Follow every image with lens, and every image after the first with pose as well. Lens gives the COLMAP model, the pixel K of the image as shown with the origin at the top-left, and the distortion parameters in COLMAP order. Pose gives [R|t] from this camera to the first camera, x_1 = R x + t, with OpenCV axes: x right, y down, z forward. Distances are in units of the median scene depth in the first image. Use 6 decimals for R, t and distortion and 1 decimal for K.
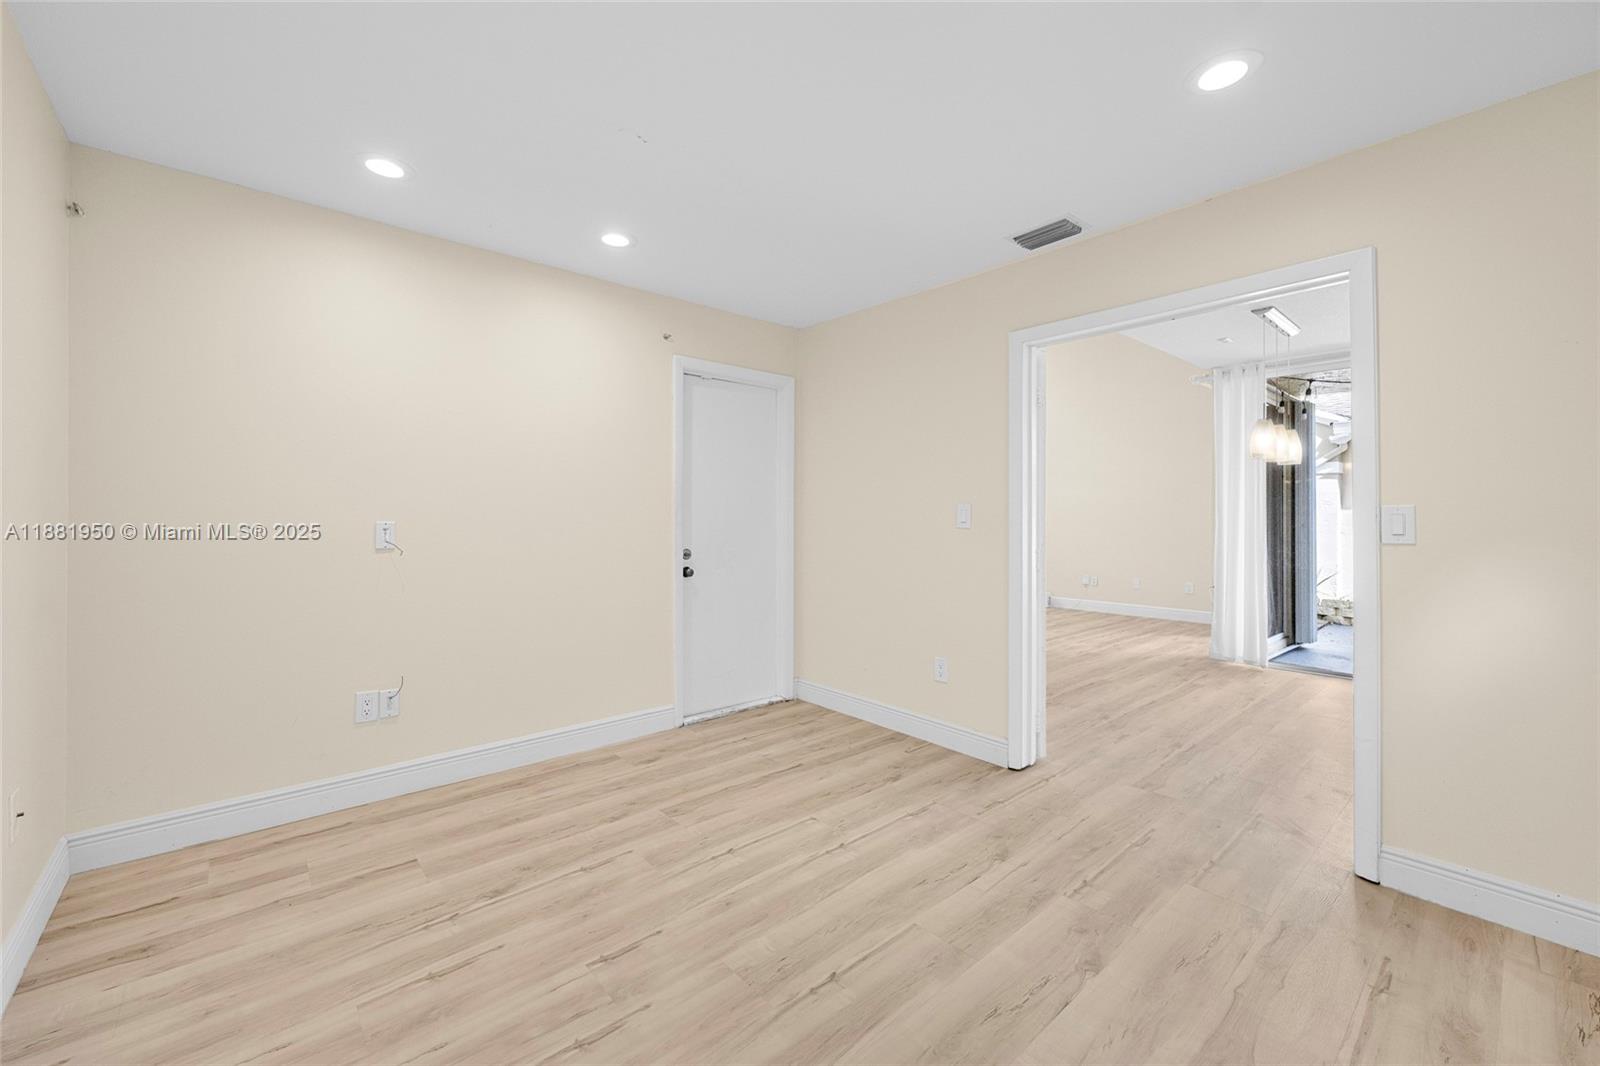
lens RADIAL K [[649.4, 0, 791.8], [0, 649.4, 520.6], [0, 0, 1]] dist [-0.000698, 0.000284]
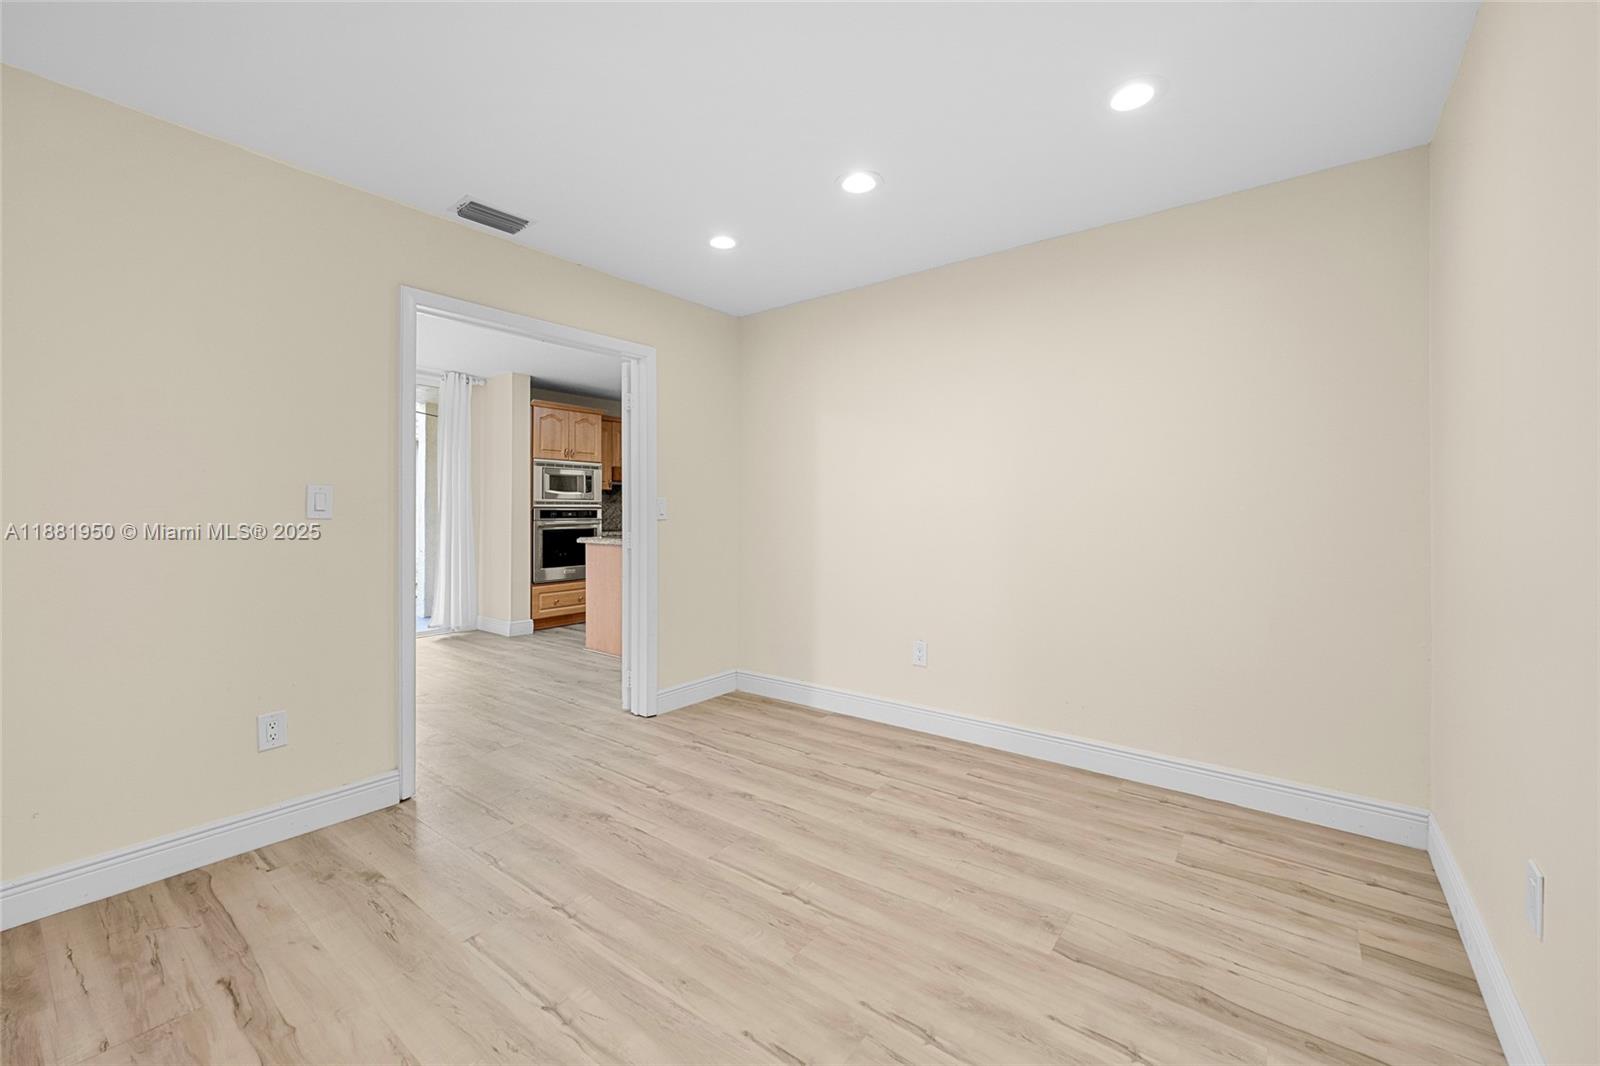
lens RADIAL K [[649.4, 0, 791.8], [0, 649.4, 520.6], [0, 0, 1]] dist [-0.000698, 0.000284]
pose [[-0.202030, -0.021902, 0.979134, -0.781979], [0.003956, 0.999724, 0.023179, -0.004095], [-0.979371, 0.008556, -0.201888, 0.884467]]
